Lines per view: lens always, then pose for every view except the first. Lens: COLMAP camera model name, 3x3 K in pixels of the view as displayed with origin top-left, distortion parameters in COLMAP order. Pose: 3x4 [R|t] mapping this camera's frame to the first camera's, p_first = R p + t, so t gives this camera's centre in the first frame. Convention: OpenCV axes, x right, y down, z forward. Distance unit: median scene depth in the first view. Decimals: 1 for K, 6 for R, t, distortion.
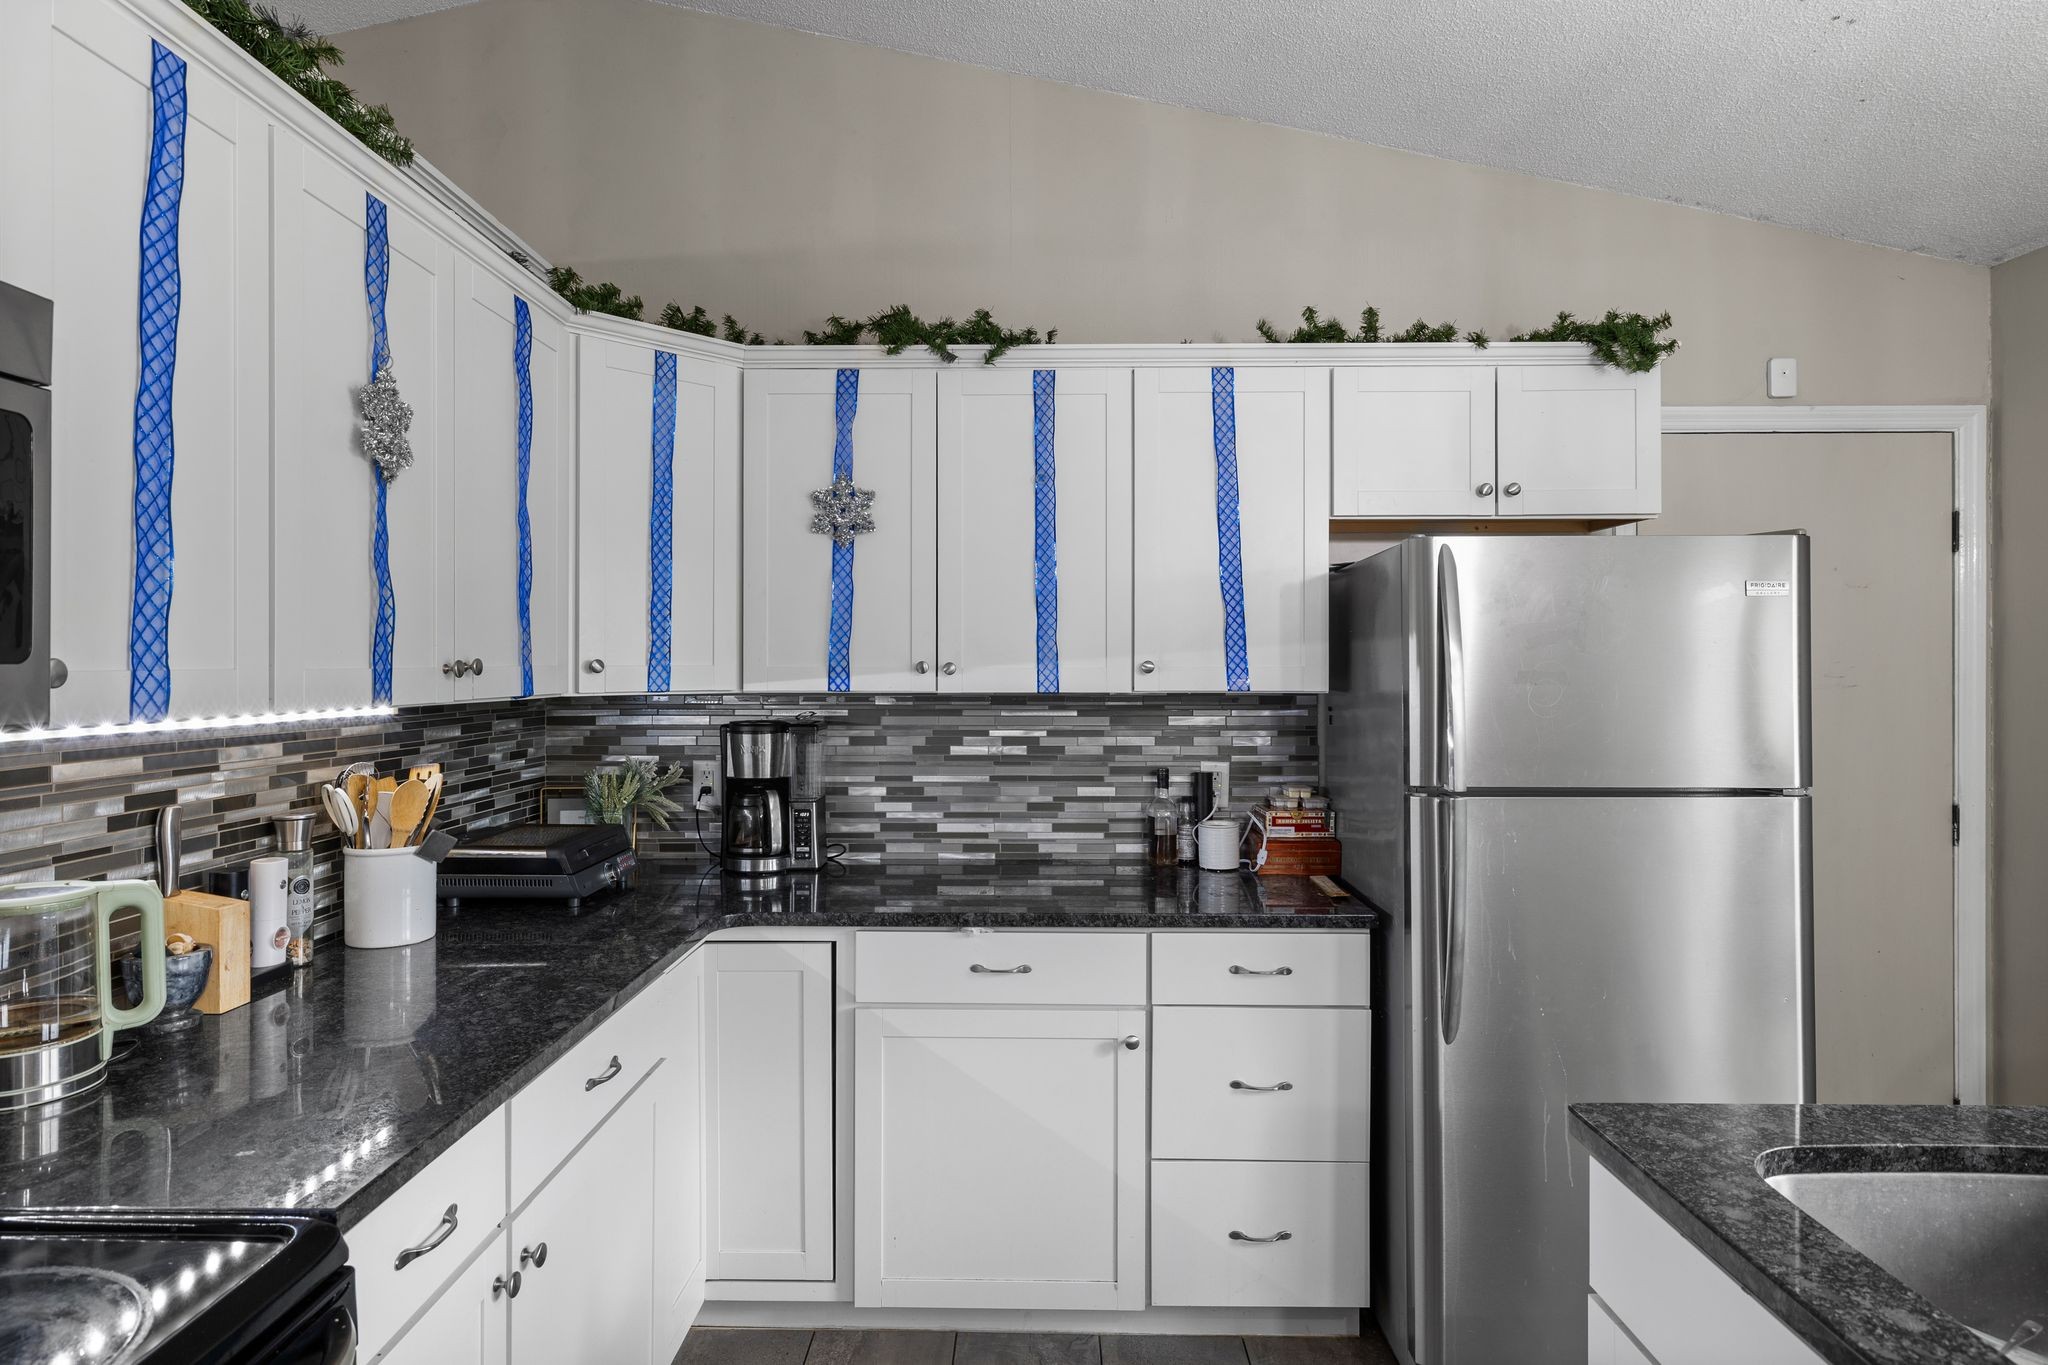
lens RADIAL K [[1124.8, 0, 1020.5], [0, 1124.8, 657.6], [0, 0, 1]] dist [-0.002390, -0.000715]
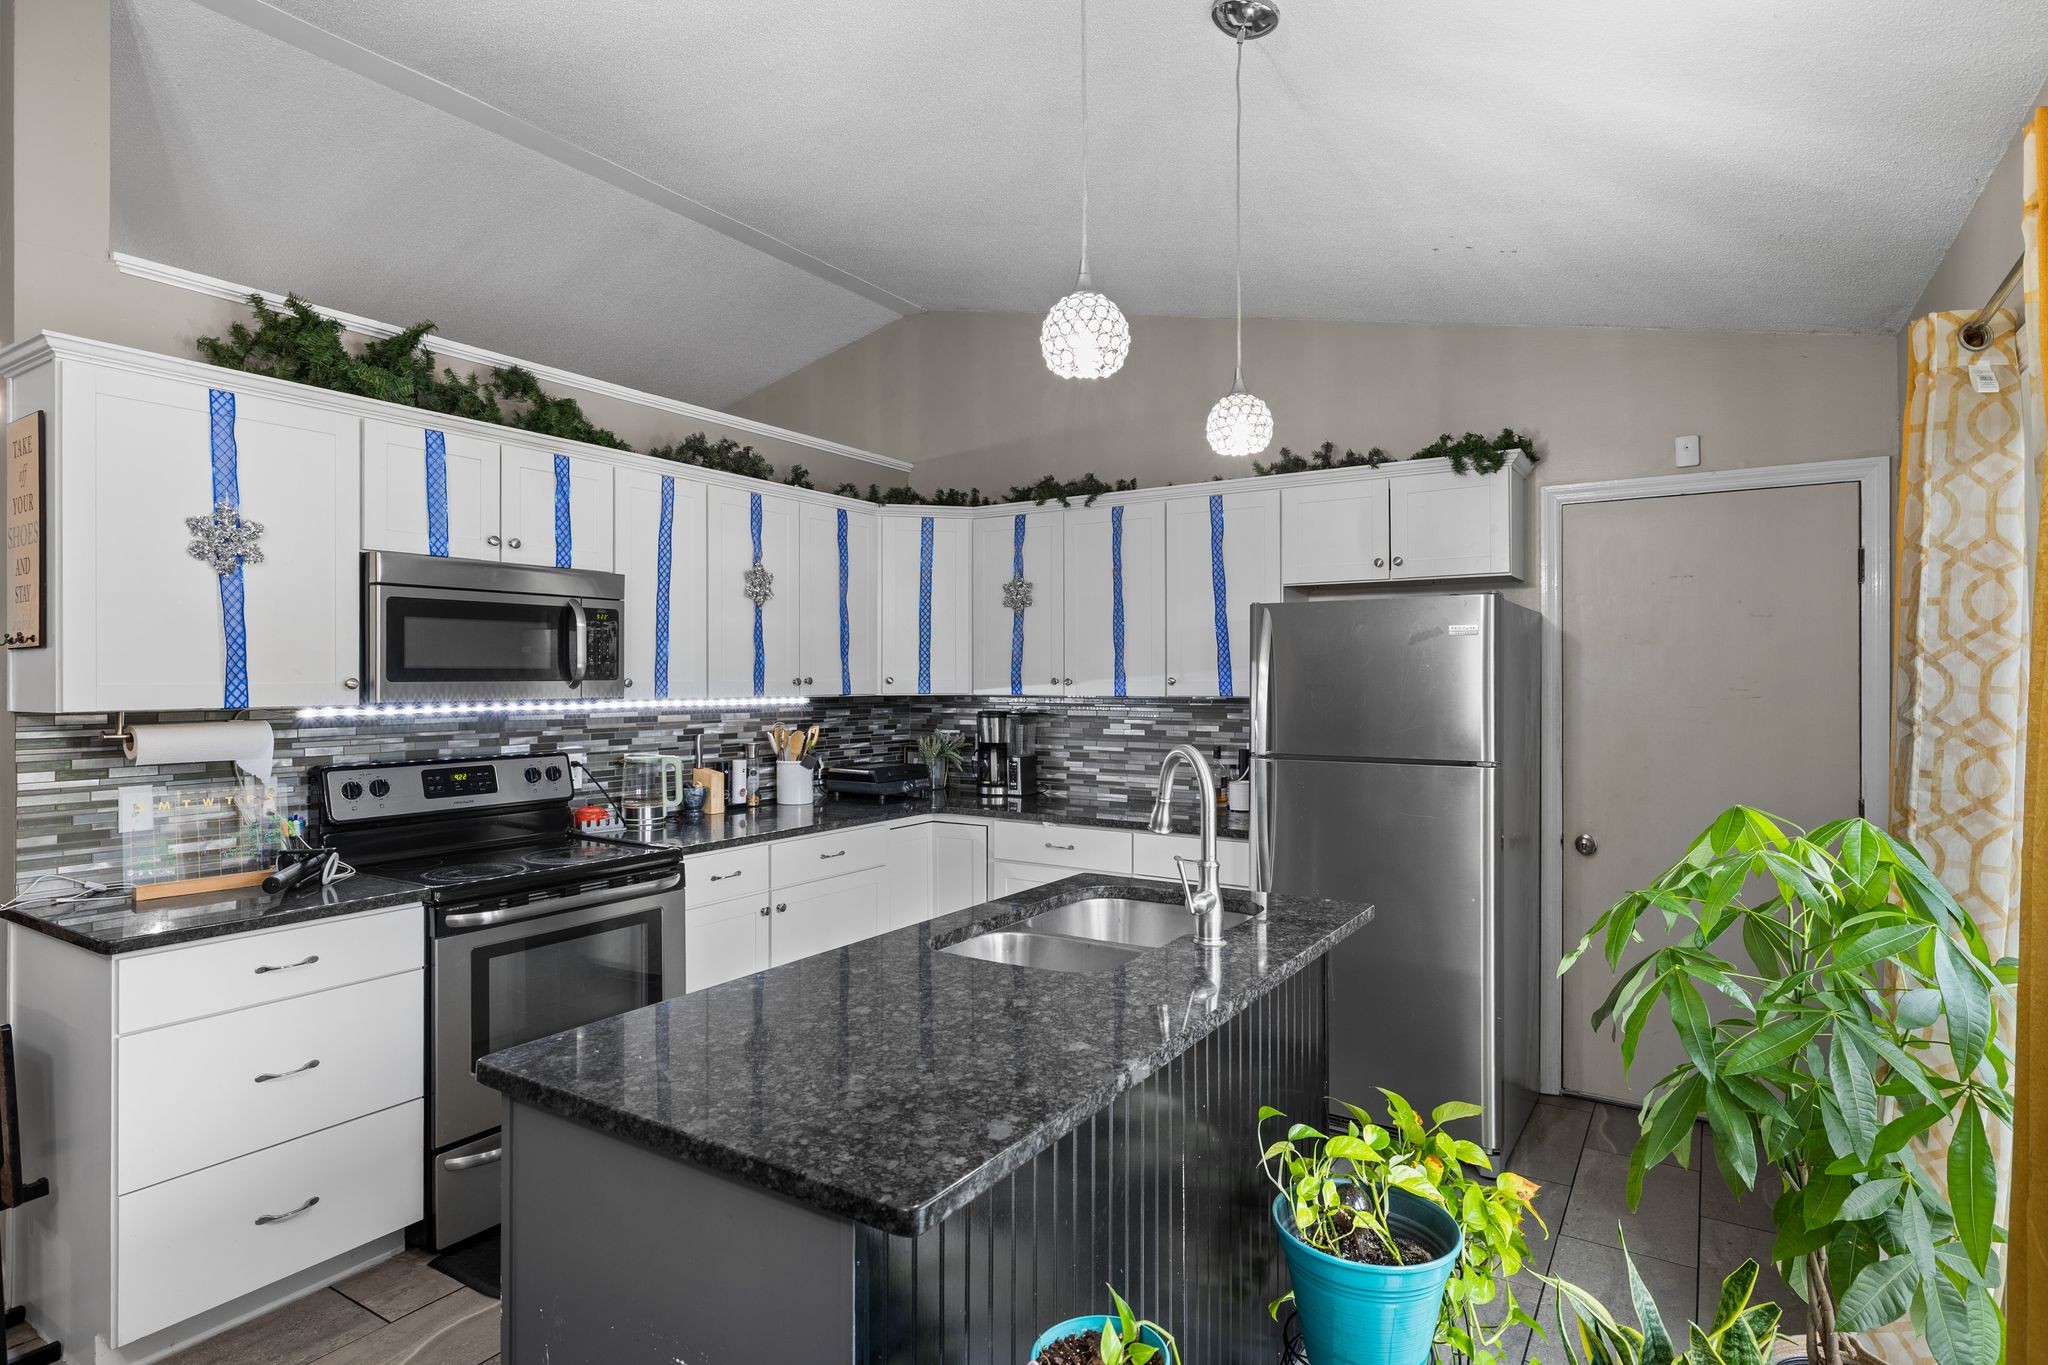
lens RADIAL K [[1078.0, 0, 1024.0], [0, 1078.0, 682.5], [0, 0, 1]] dist [-0.001157, -0.000165]
pose [[0.849973, 0.001948, -0.526823, 0.761100], [0.003736, 0.999946, 0.009725, -0.006114], [0.526813, -0.010234, 0.849920, -0.462645]]
